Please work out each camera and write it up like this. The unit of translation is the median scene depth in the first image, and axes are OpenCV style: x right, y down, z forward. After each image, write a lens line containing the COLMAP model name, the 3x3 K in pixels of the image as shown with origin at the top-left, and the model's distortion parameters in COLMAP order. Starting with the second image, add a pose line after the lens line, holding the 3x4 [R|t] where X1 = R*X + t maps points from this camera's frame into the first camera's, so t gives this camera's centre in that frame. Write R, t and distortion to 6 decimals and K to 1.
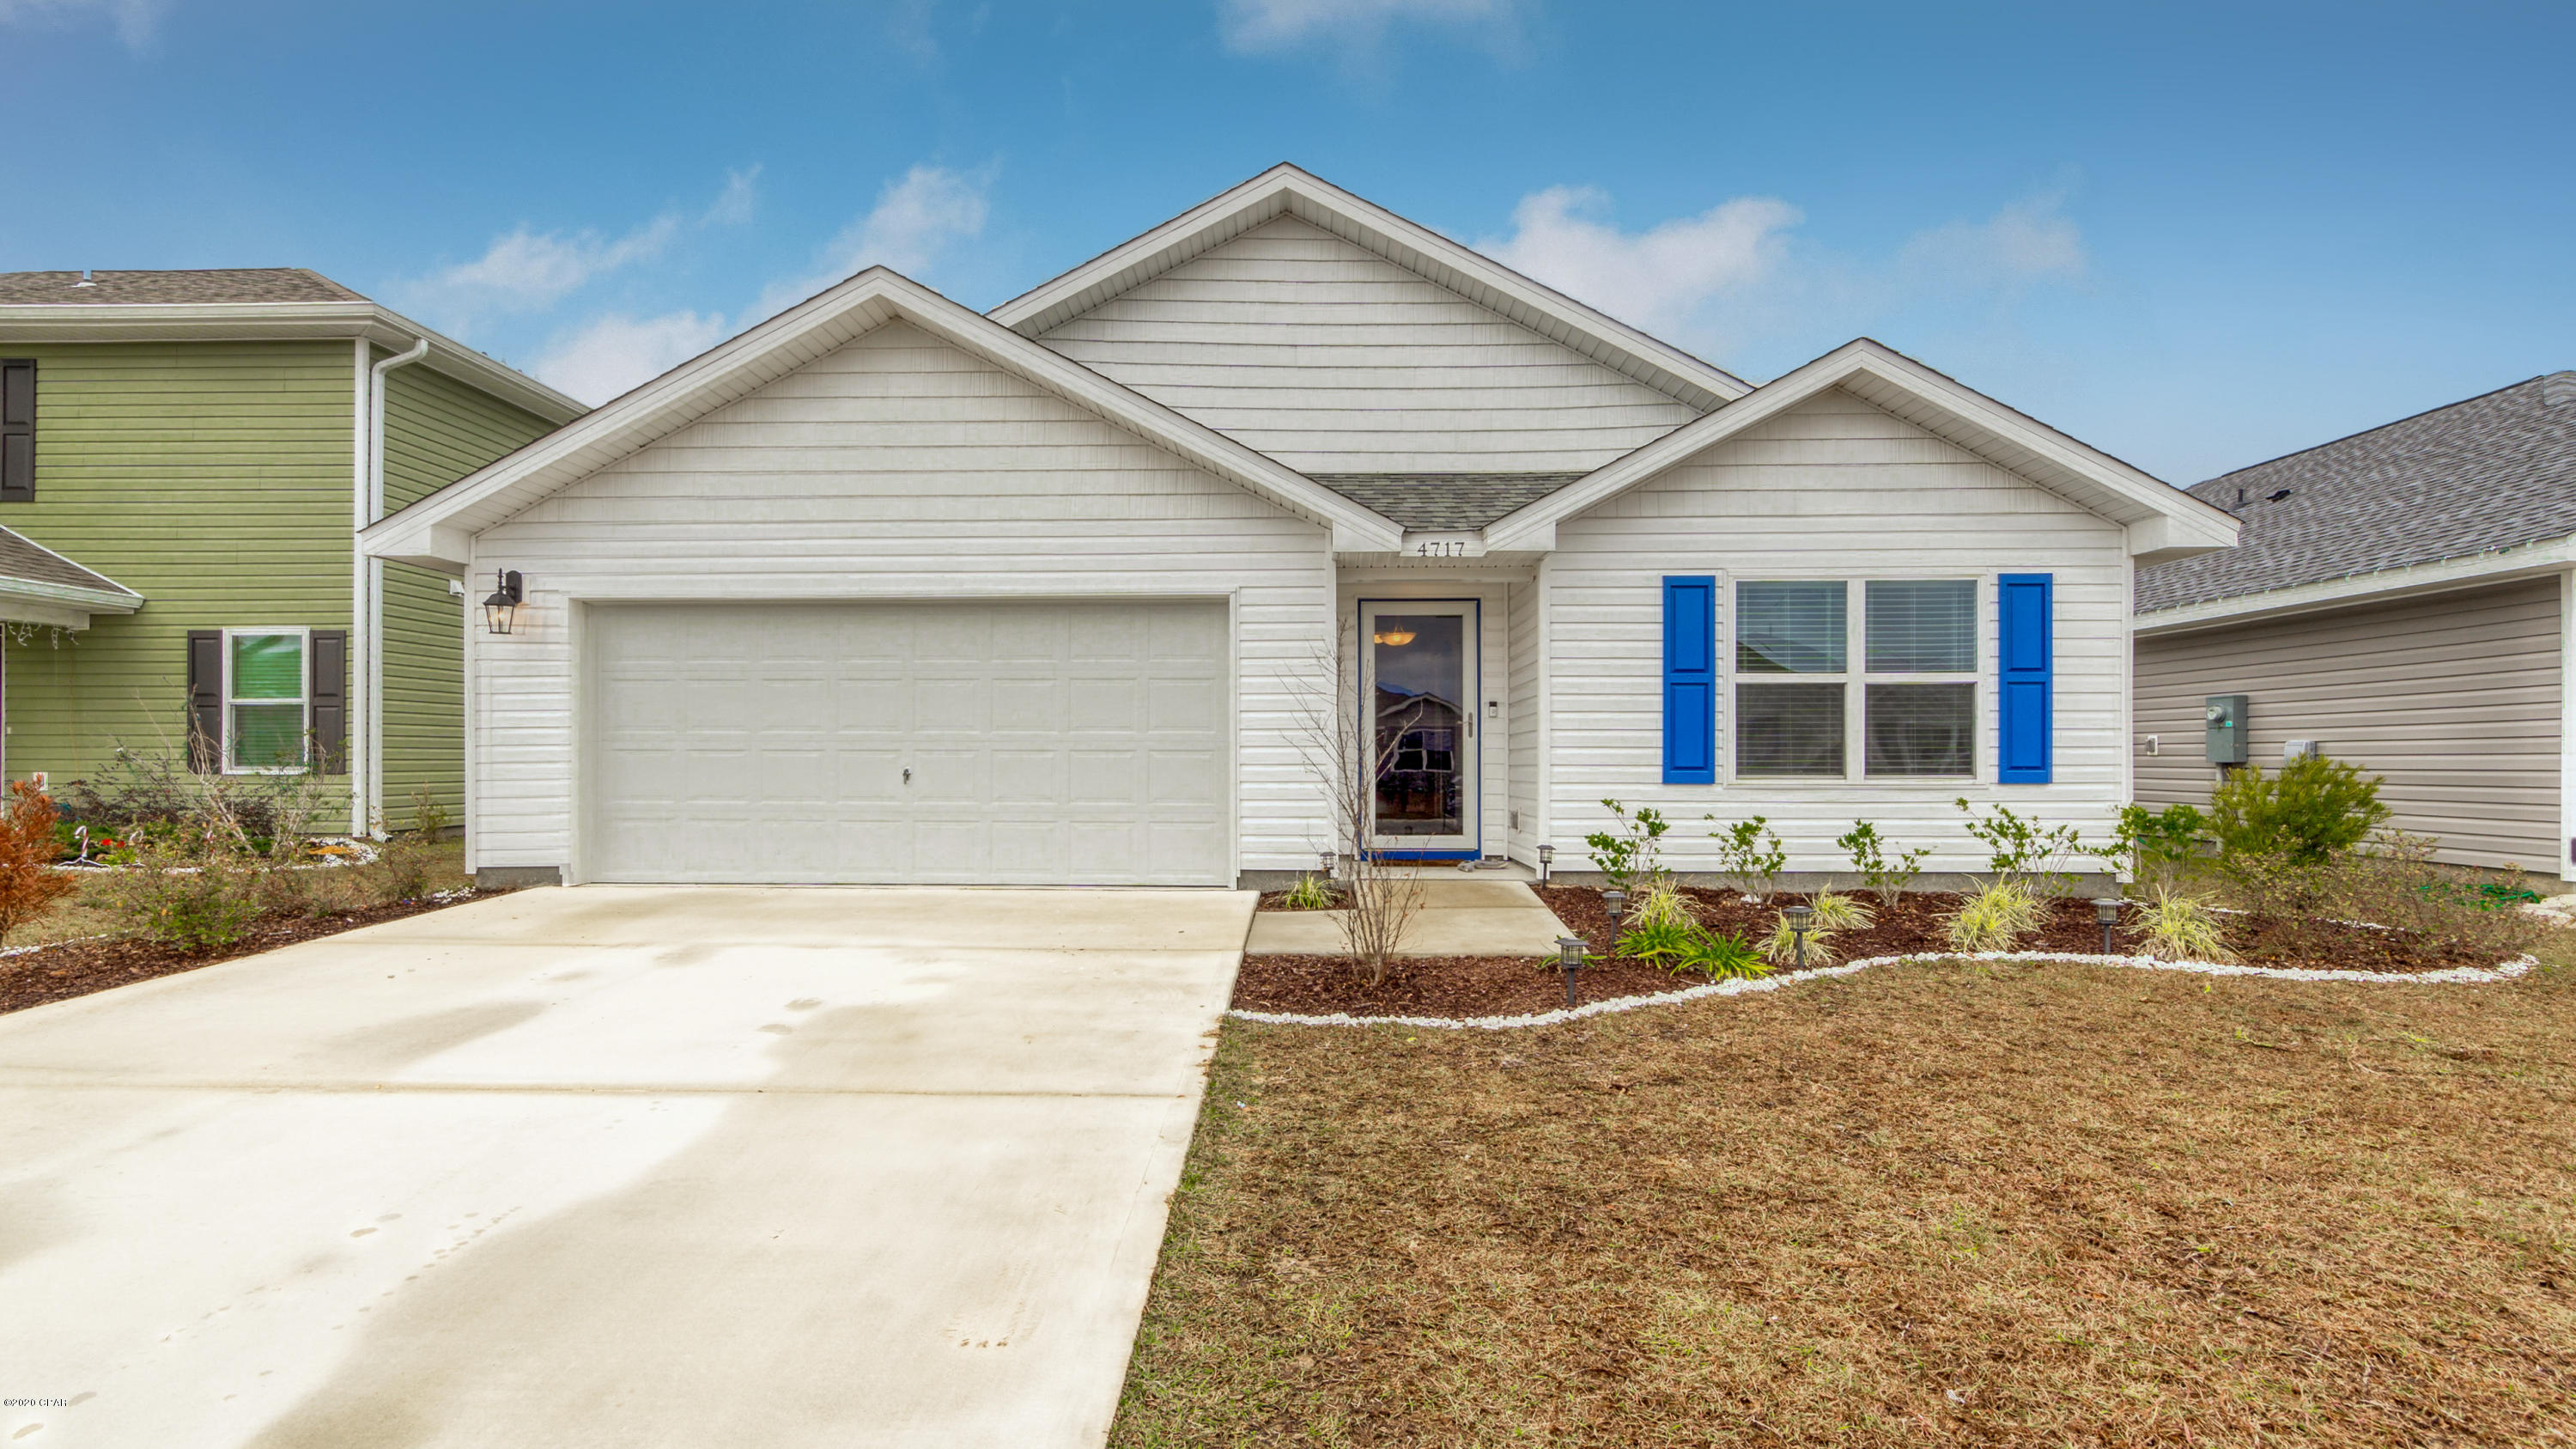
lens RADIAL K [[1171.9, 0, 1267.1], [0, 1171.9, 768.4], [0, 0, 1]] dist [-0.000001, 0.000337]
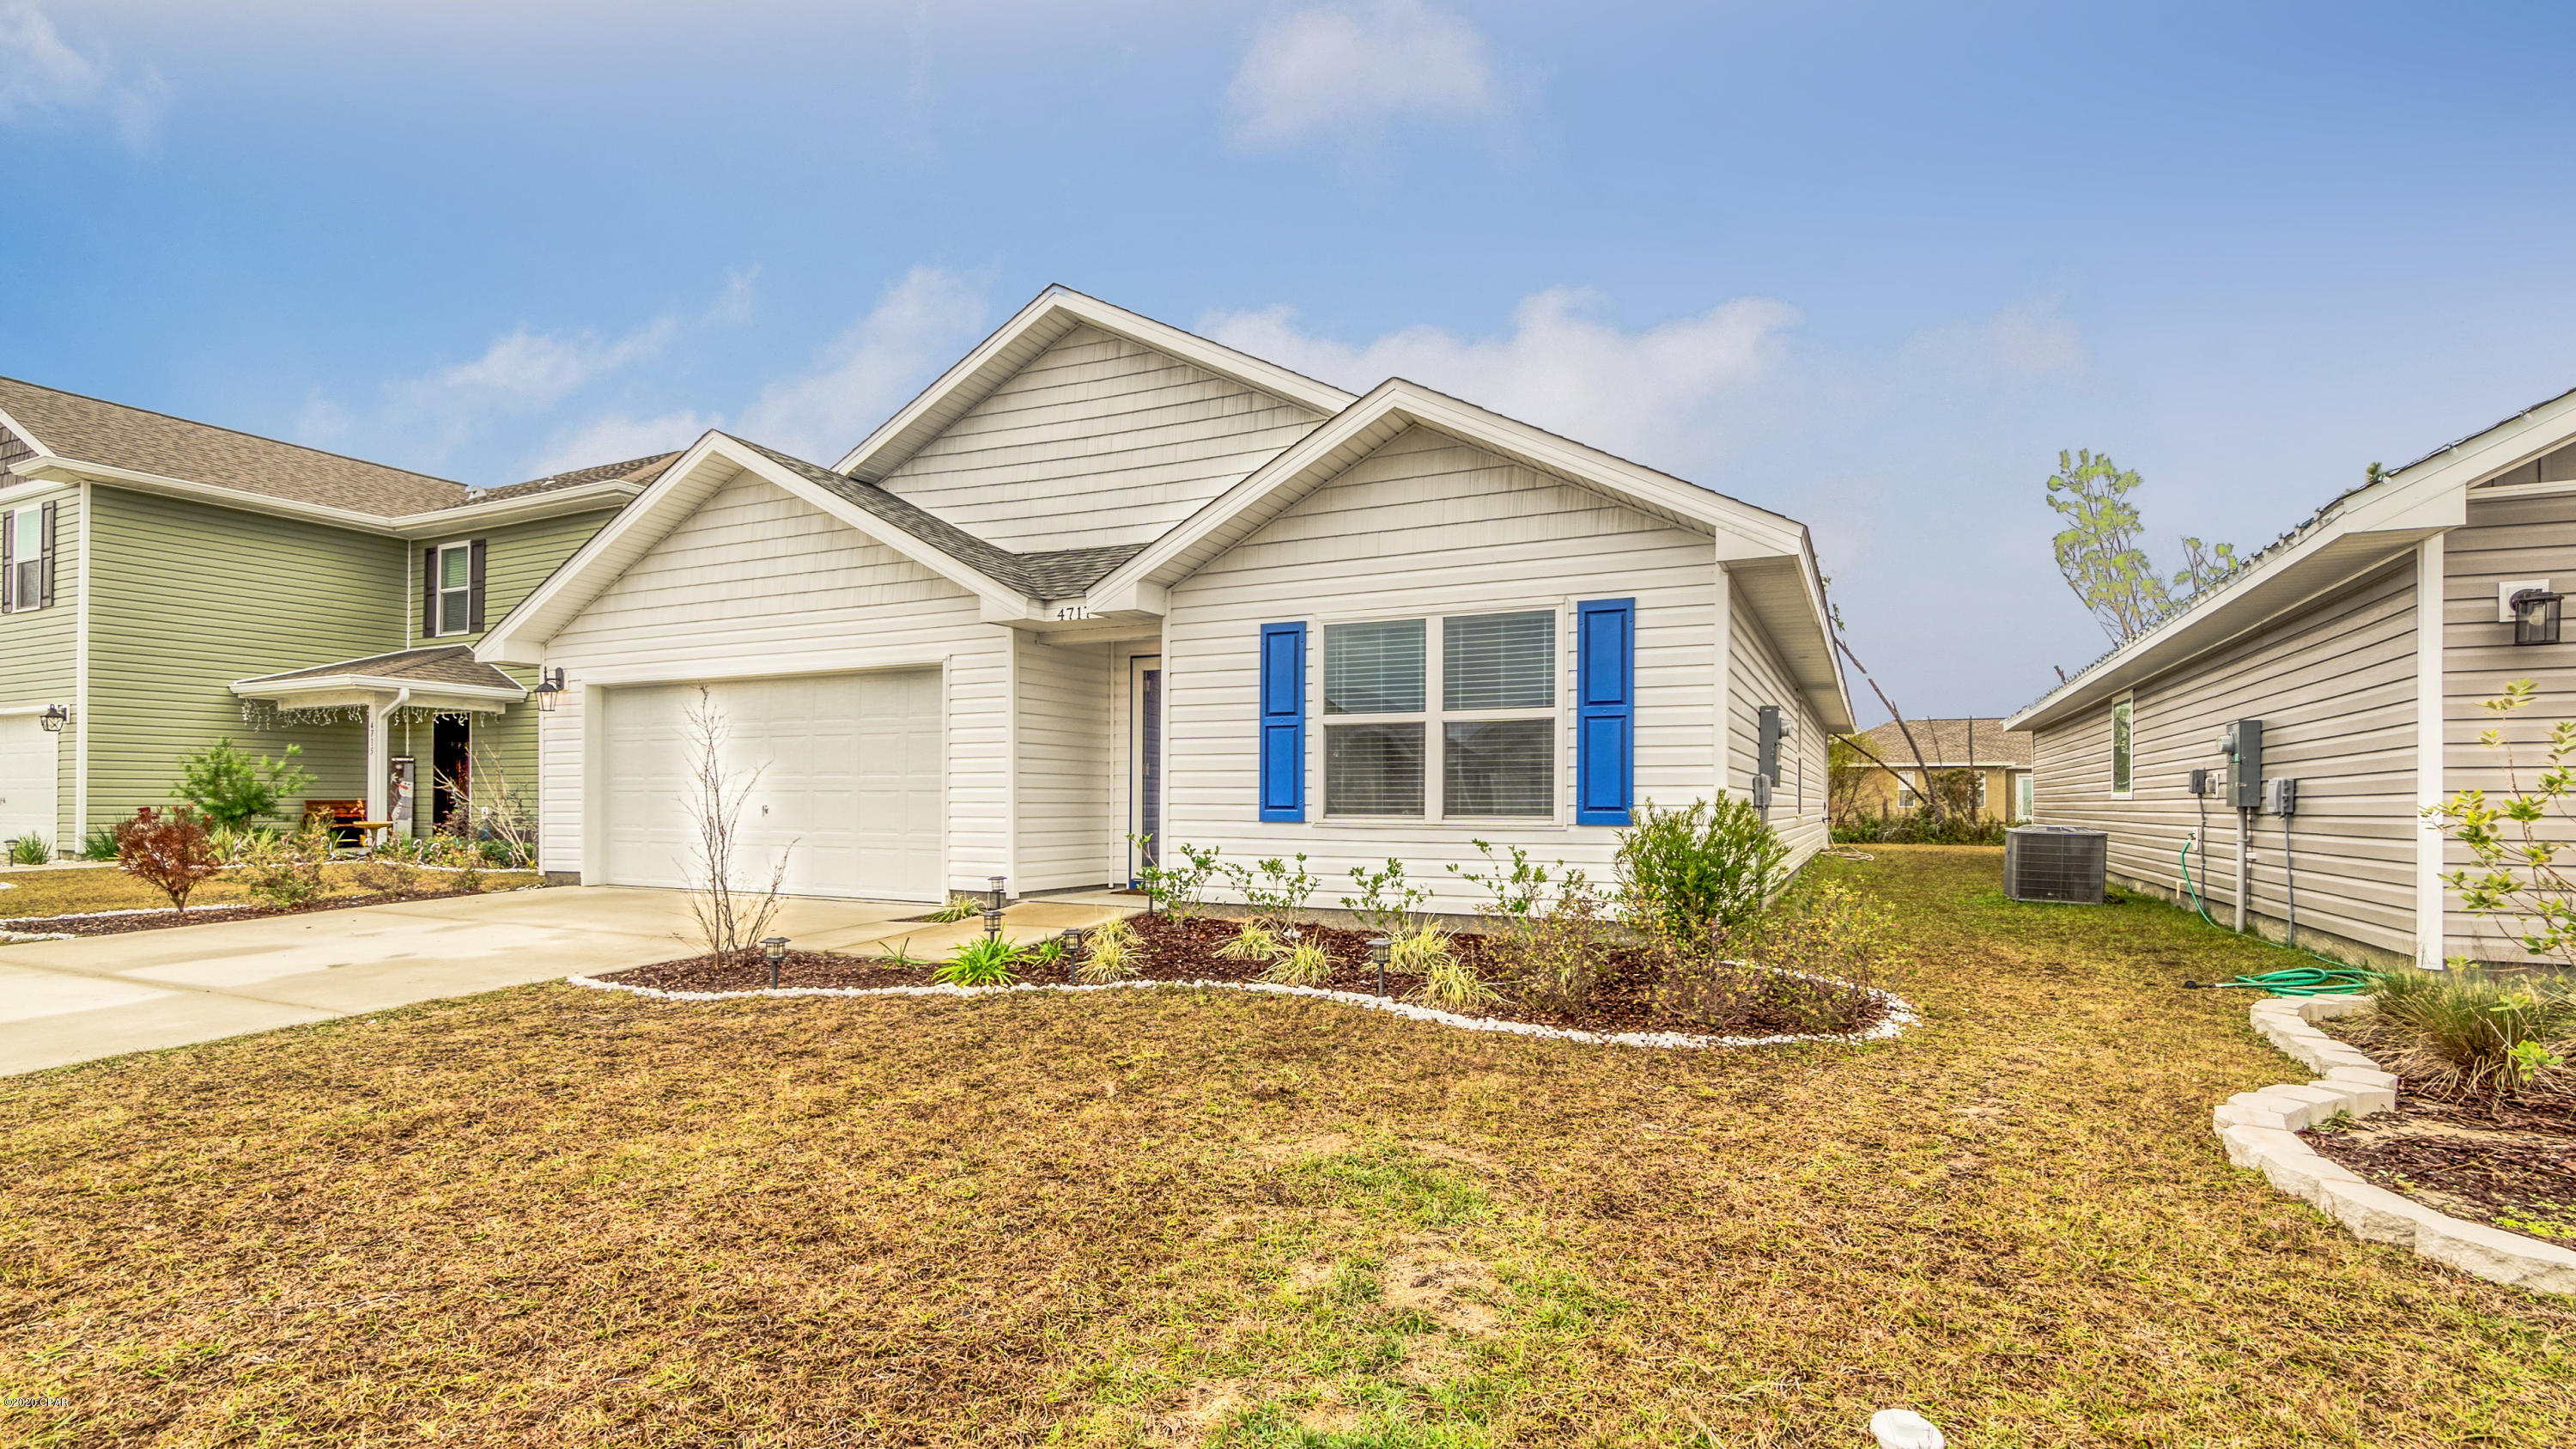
lens RADIAL K [[1171.9, 0, 1301.9], [0, 1171.9, 794.6], [0, 0, 1]] dist [-0.000001, 0.000337]
pose [[0.912849, 0.000085, -0.408298, 0.802696], [-0.006832, 0.999863, -0.015065, 0.004312], [0.408241, 0.016542, 0.912724, 0.055634]]
